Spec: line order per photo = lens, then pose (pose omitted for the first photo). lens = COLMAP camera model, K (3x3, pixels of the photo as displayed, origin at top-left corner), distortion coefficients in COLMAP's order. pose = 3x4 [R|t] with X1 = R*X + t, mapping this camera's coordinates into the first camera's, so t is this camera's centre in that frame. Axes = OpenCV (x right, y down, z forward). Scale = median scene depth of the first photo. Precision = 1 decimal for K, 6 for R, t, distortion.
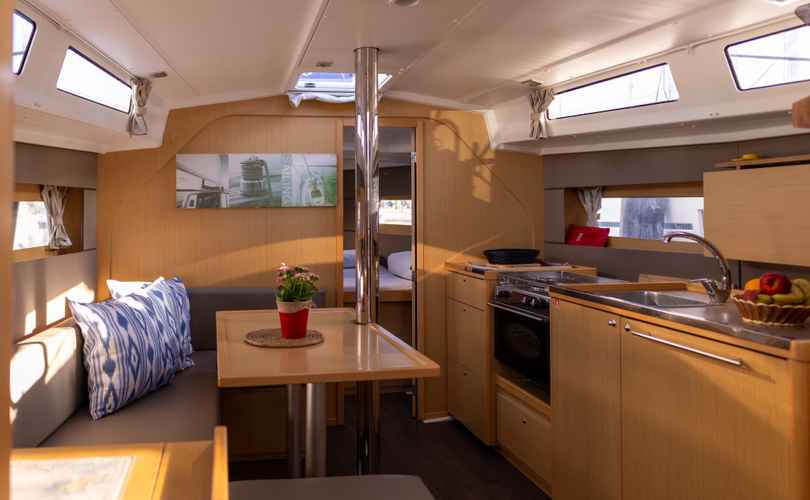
lens RADIAL K [[573.2, 0, 404.4], [0, 573.2, 203.7], [0, 0, 1]] dist [0.039242, -0.001948]
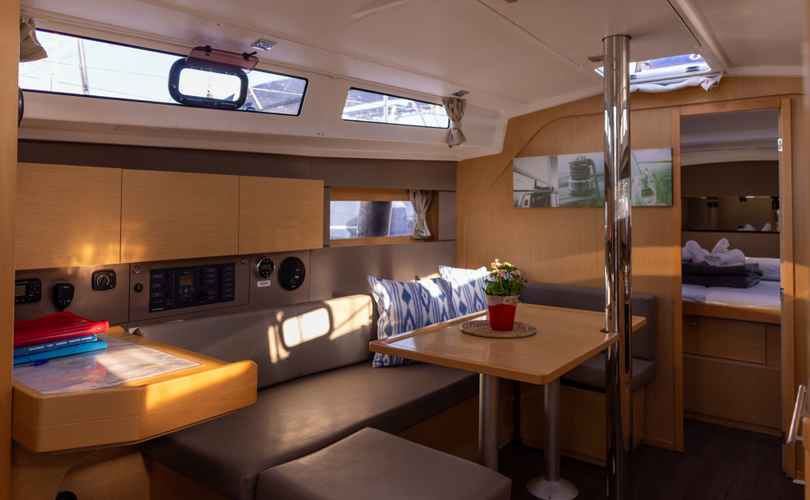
lens RADIAL K [[573.2, 0, 404.4], [0, 573.2, 203.7], [0, 0, 1]] dist [0.039242, -0.001948]
pose [[0.720483, 0.002302, -0.693469, 0.220362], [-0.000610, 0.999996, 0.002686, -0.001534], [0.693473, -0.001512, 0.720481, 0.059079]]
